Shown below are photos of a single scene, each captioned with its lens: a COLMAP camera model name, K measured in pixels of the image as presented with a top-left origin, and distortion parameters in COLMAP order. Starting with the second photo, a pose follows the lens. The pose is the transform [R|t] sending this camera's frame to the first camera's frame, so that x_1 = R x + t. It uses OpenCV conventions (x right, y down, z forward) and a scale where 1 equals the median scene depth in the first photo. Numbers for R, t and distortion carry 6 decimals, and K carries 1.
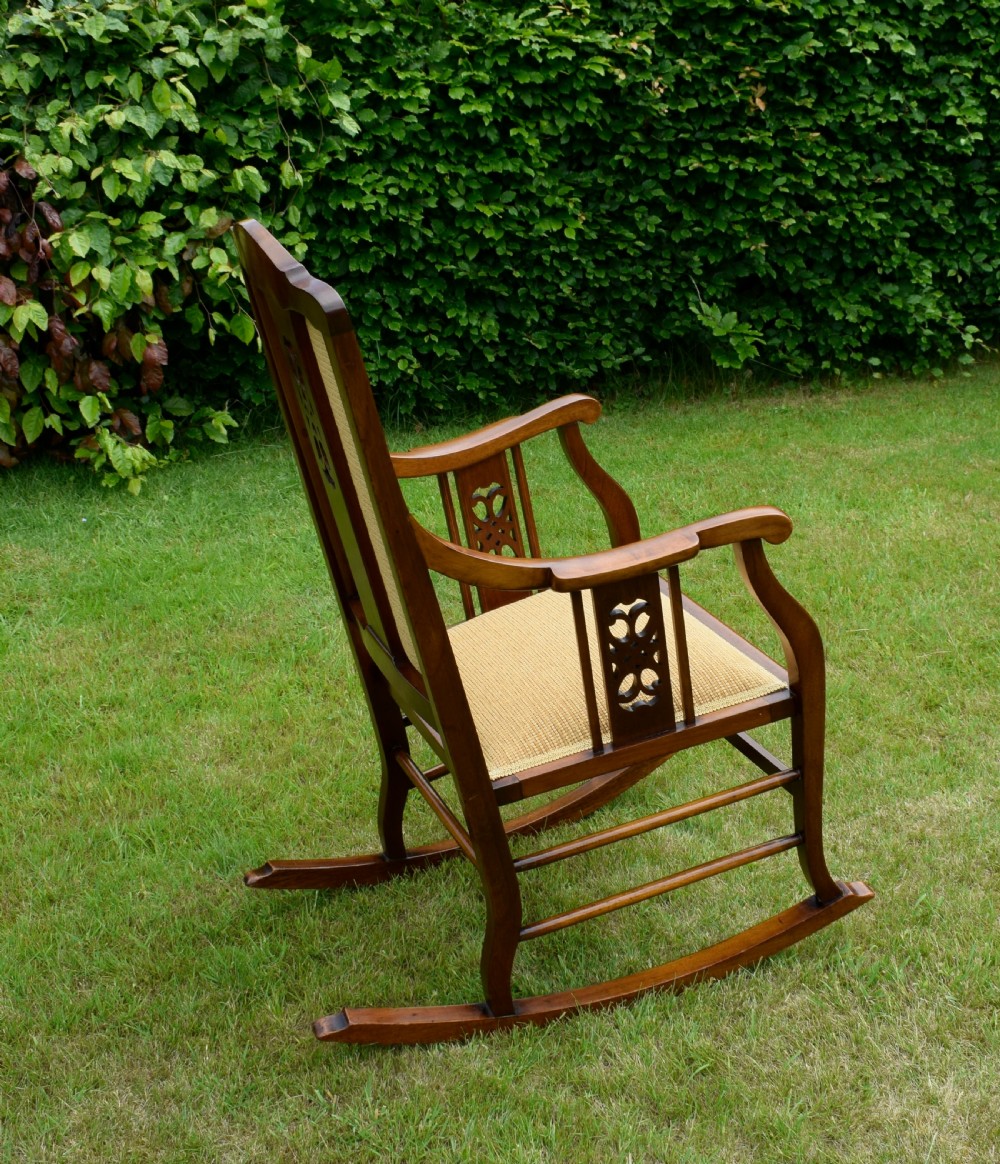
lens RADIAL K [[1579.6, 0, 538.3], [0, 1579.6, 575.1], [0, 0, 1]] dist [-0.026431, 0.000000]
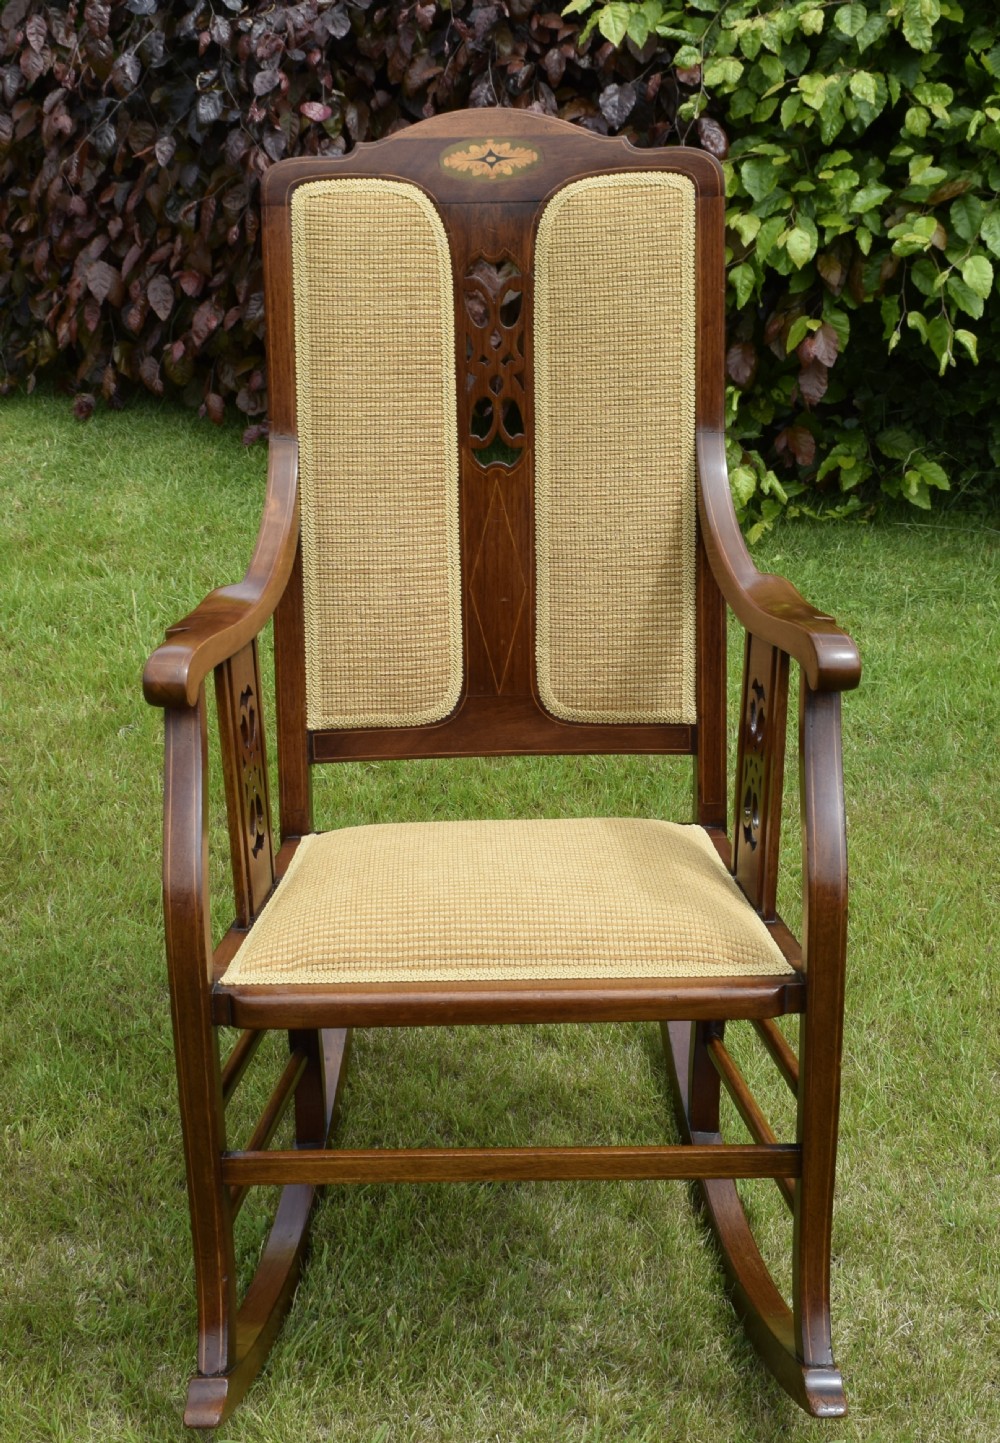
lens RADIAL K [[2337.0, 0, 538.9], [0, 2337.0, 741.8], [0, 0, 1]] dist [-0.035571, 0.000000]
pose [[0.702604, 0.297203, -0.646543, 0.353356], [-0.285877, 0.949946, 0.126007, -0.065518], [0.651630, 0.096299, 0.752399, 0.137987]]
